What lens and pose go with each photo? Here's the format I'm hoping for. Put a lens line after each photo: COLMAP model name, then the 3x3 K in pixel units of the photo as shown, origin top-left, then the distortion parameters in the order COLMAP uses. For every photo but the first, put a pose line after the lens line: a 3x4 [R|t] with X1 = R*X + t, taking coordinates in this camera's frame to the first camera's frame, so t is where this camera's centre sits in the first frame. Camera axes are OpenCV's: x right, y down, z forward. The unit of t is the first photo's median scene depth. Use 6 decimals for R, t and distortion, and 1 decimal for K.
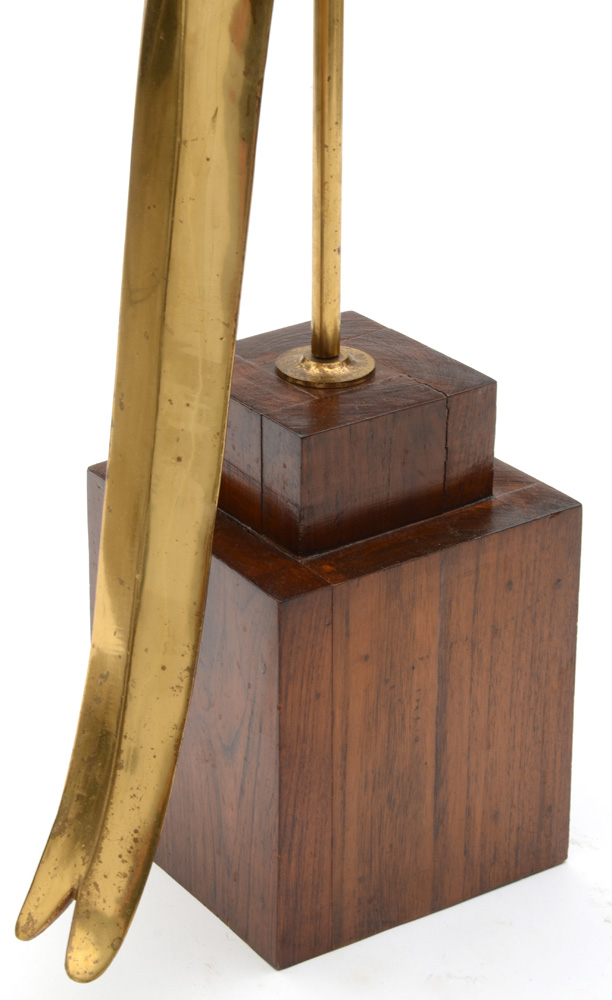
lens RADIAL K [[2539.0, 0, 304.2], [0, 2539.0, 500.6], [0, 0, 1]] dist [0.235264, 0.000000]
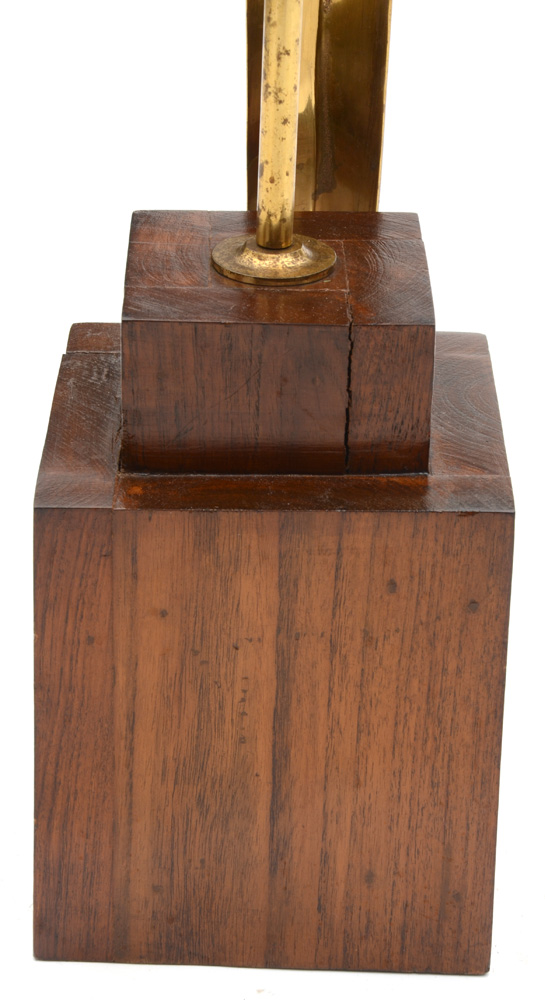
lens RADIAL K [[2821.6, 0, 273.7], [0, 2821.6, 500.1], [0, 0, 1]] dist [0.368884, 0.000000]
pose [[0.835425, 0.263774, -0.482170, 0.457417], [-0.260755, 0.962507, 0.074753, -0.046646], [0.483809, 0.063278, 0.872883, 0.229437]]
